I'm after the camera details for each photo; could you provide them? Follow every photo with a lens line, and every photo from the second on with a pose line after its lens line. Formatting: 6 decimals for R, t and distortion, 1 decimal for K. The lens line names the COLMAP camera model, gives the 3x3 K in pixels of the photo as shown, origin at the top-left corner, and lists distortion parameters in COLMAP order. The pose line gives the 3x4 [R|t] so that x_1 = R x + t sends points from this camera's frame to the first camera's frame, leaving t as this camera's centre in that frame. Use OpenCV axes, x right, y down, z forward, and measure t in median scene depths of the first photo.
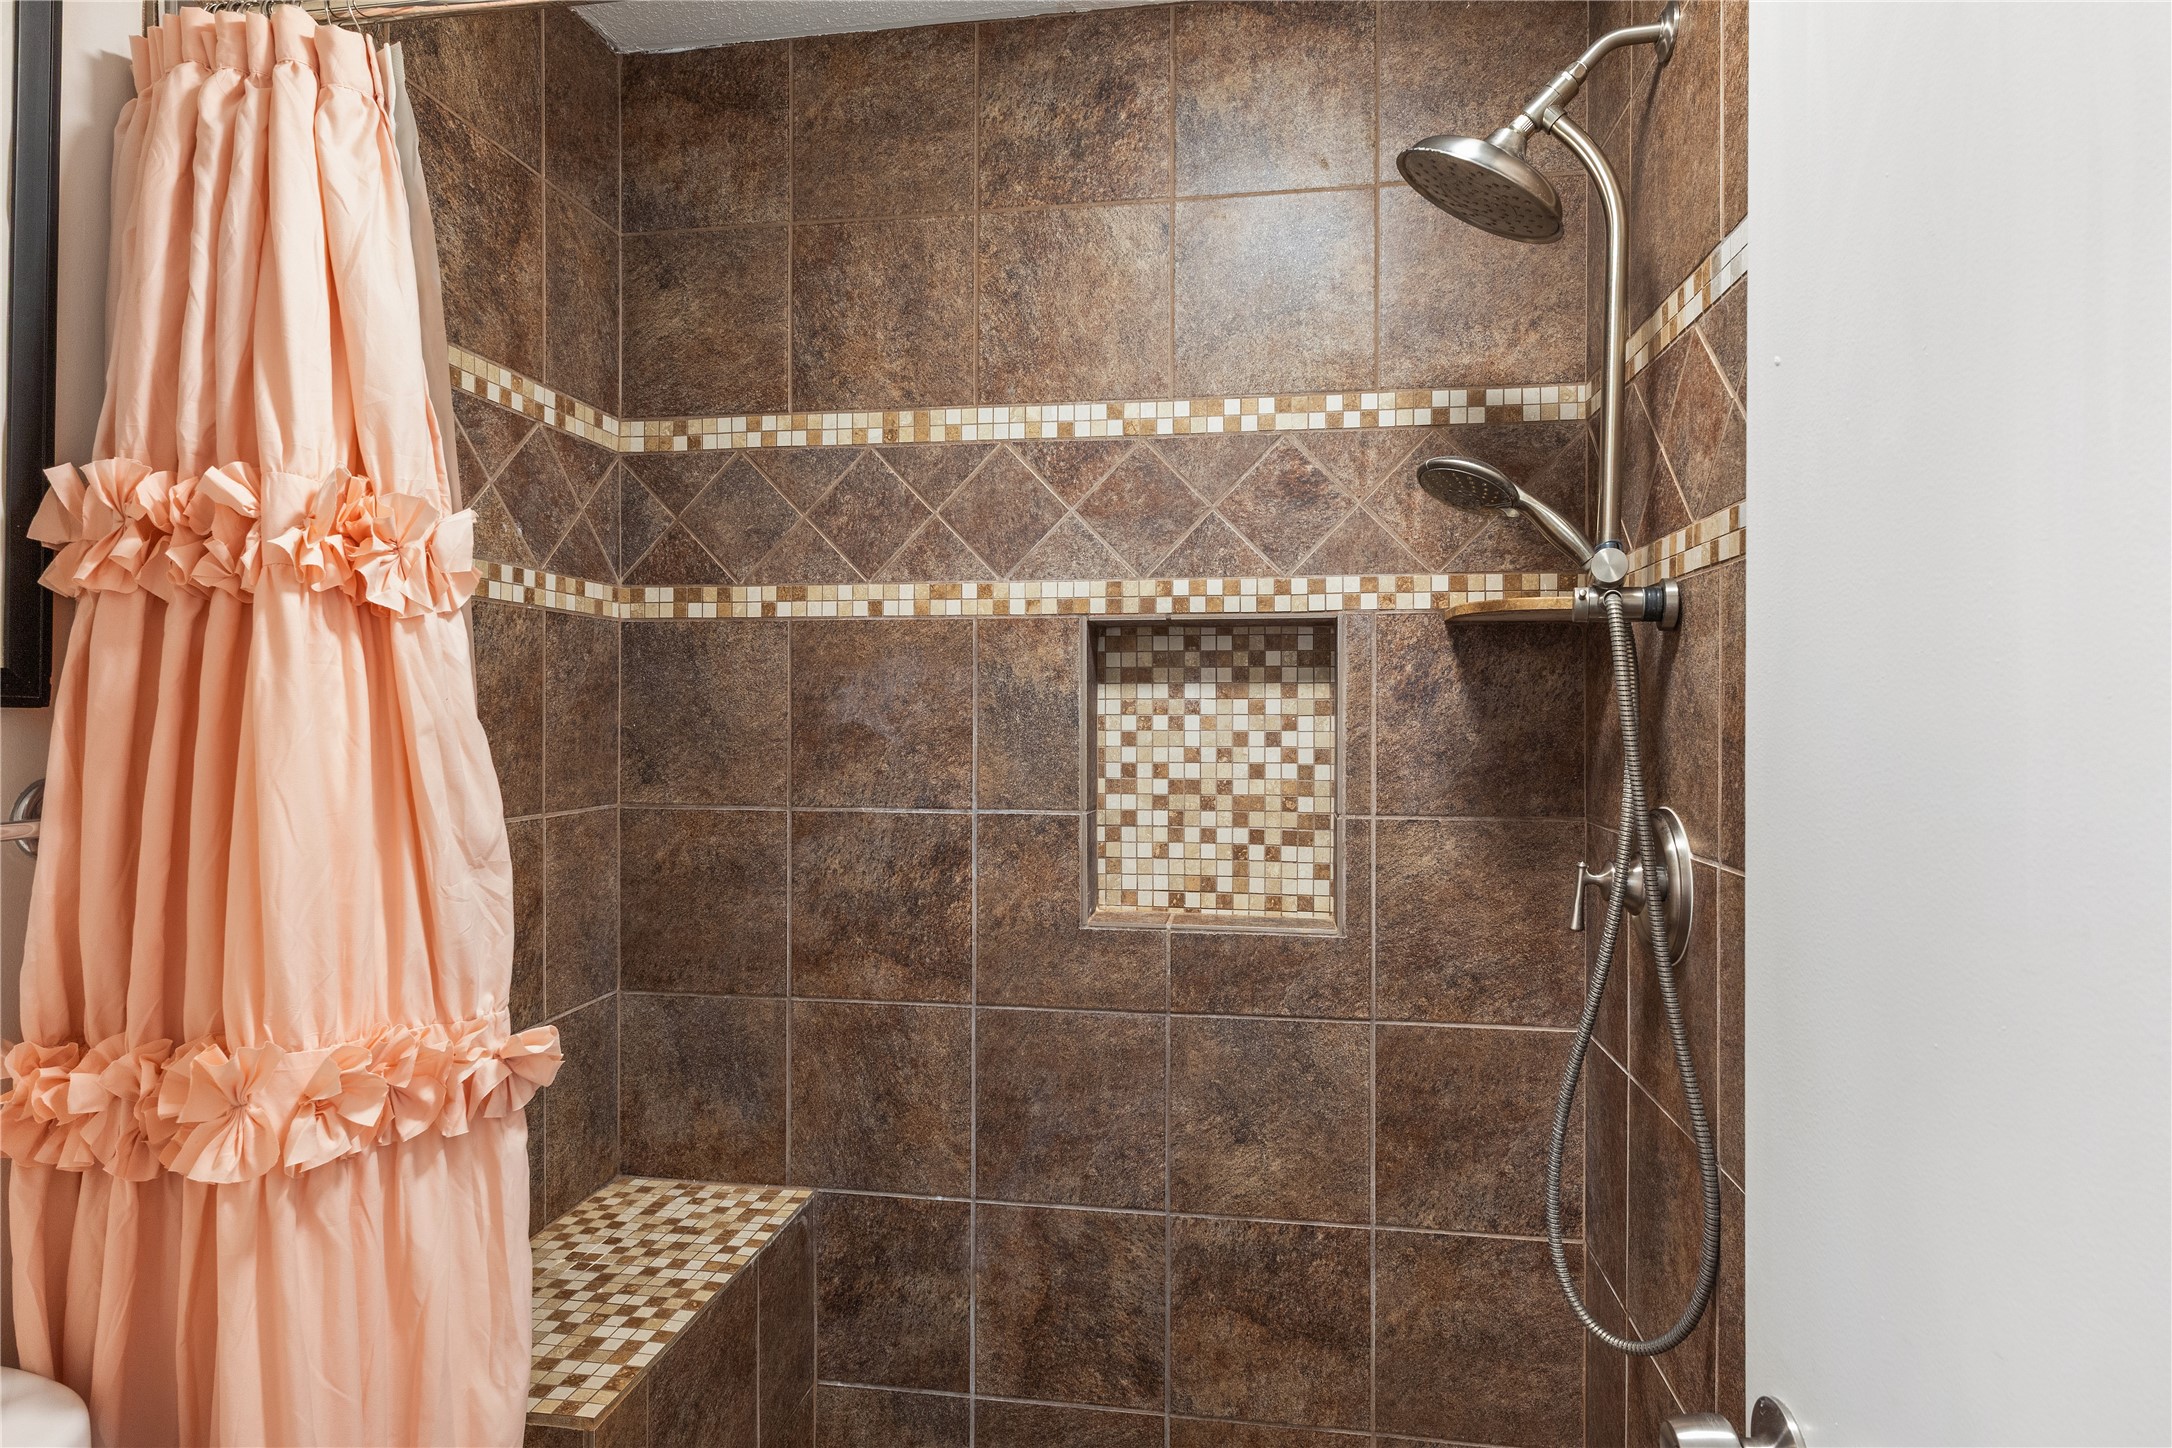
lens RADIAL K [[1184.7, 0, 1091.3], [0, 1184.7, 718.8], [0, 0, 1]] dist [0.007177, -0.002856]
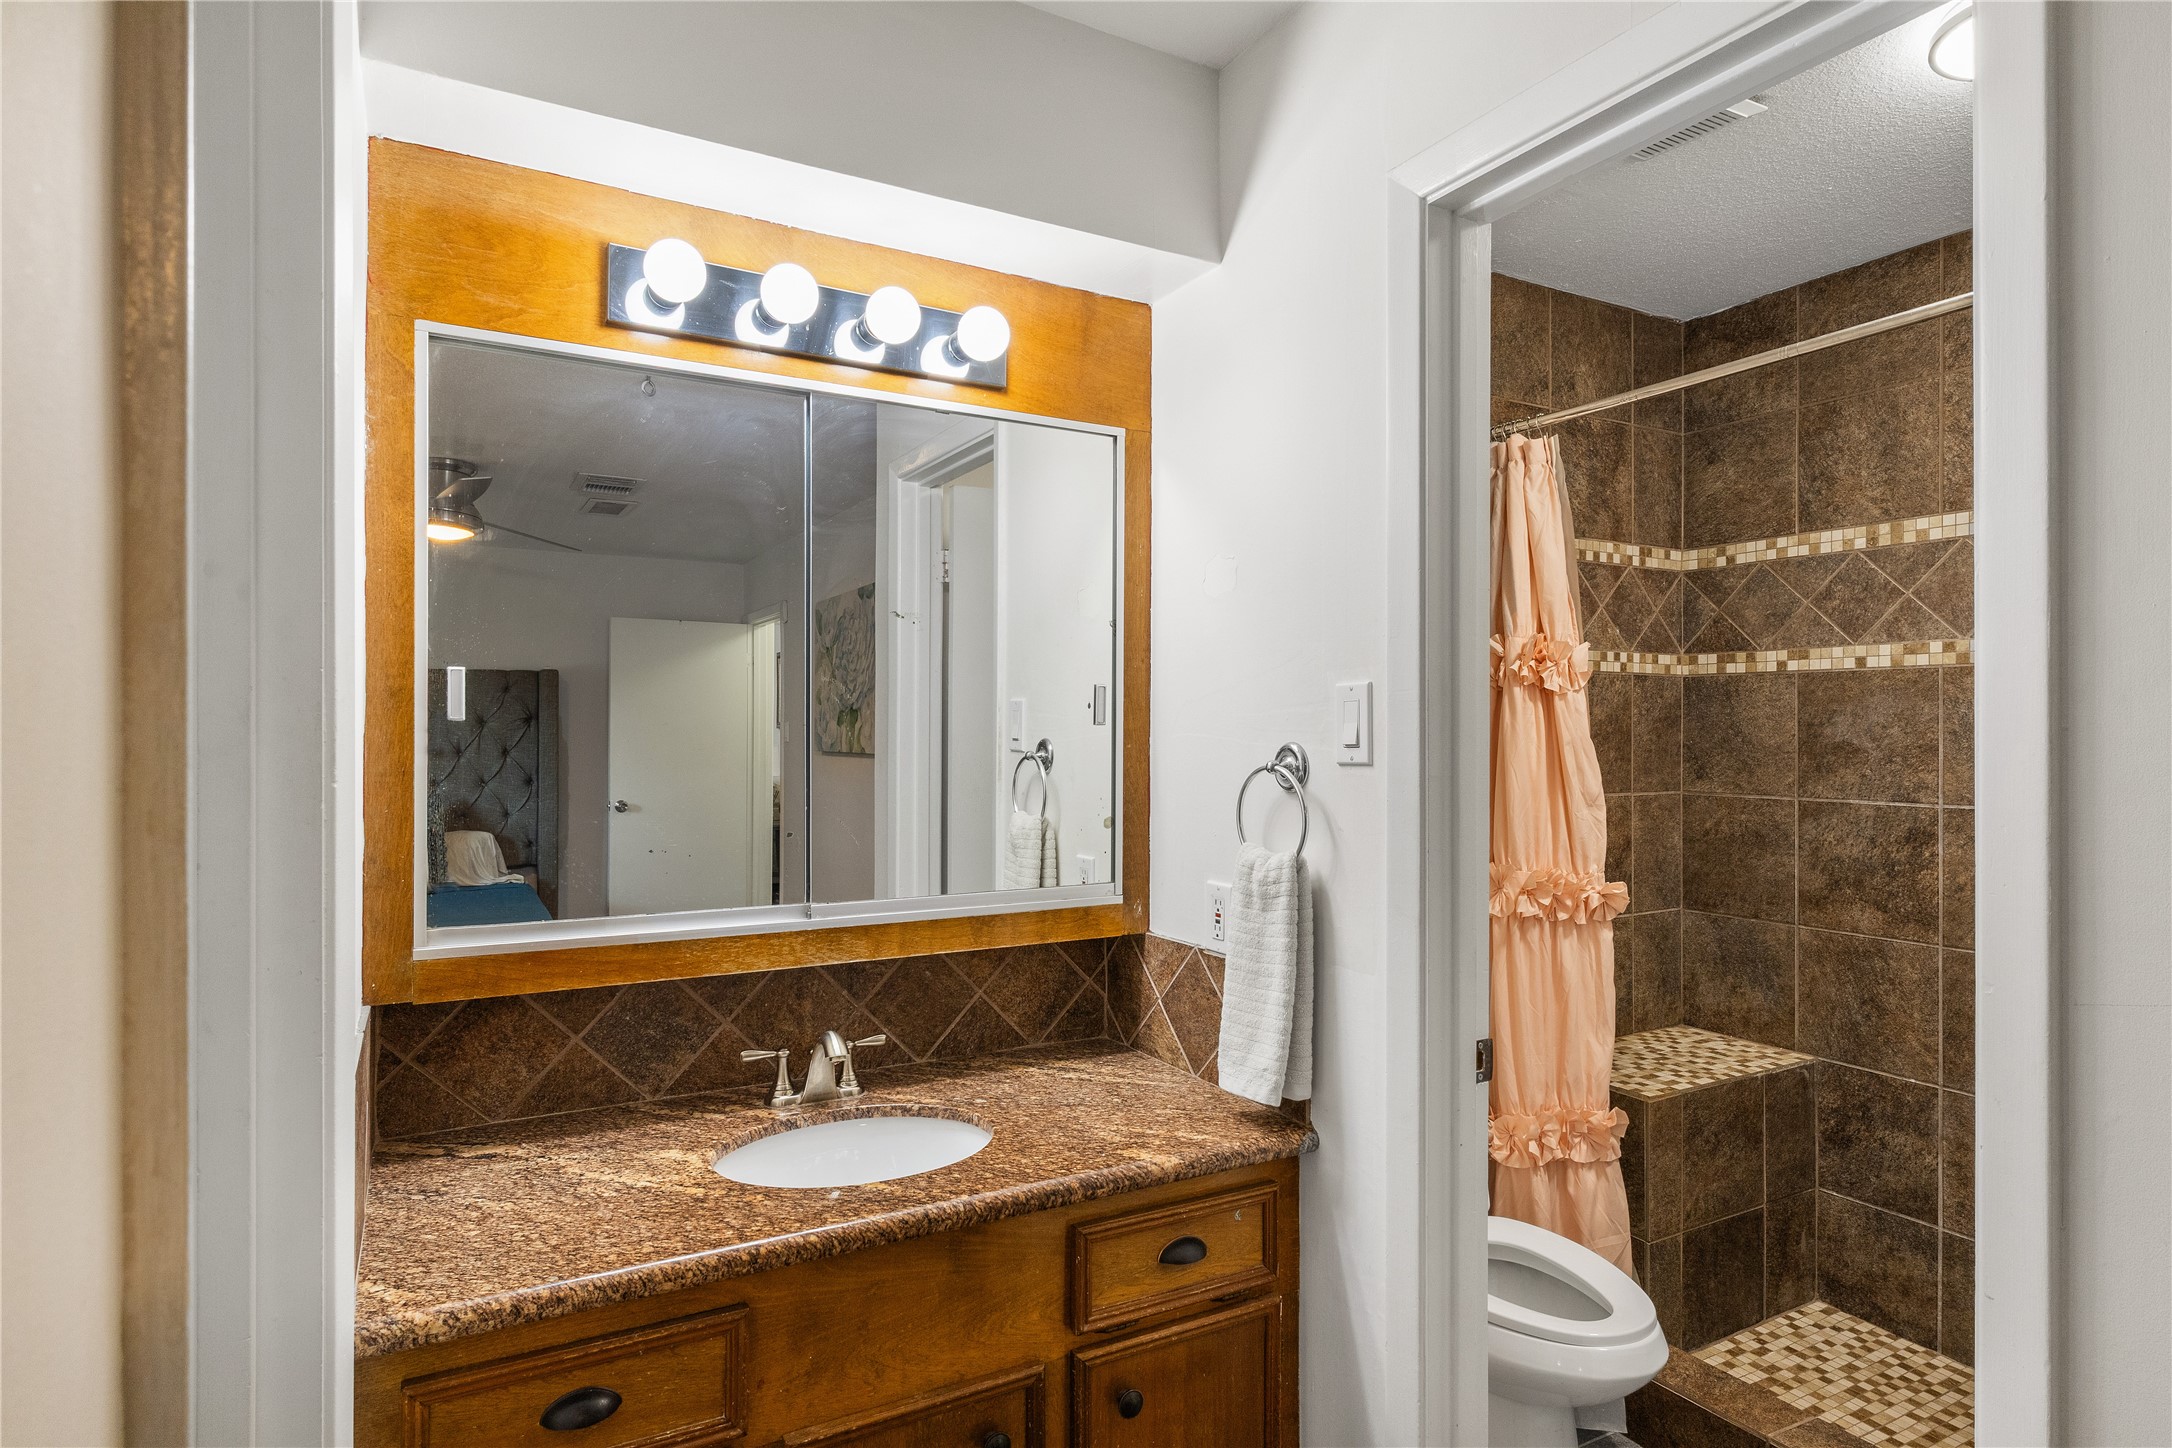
lens RADIAL K [[1184.7, 0, 1087.8], [0, 1184.7, 725.0], [0, 0, 1]] dist [0.007177, -0.002856]
pose [[0.625470, -0.003928, -0.780238, 0.360365], [-0.003167, 0.999966, -0.007572, -0.002893], [0.780242, 0.007207, 0.625437, -0.644609]]
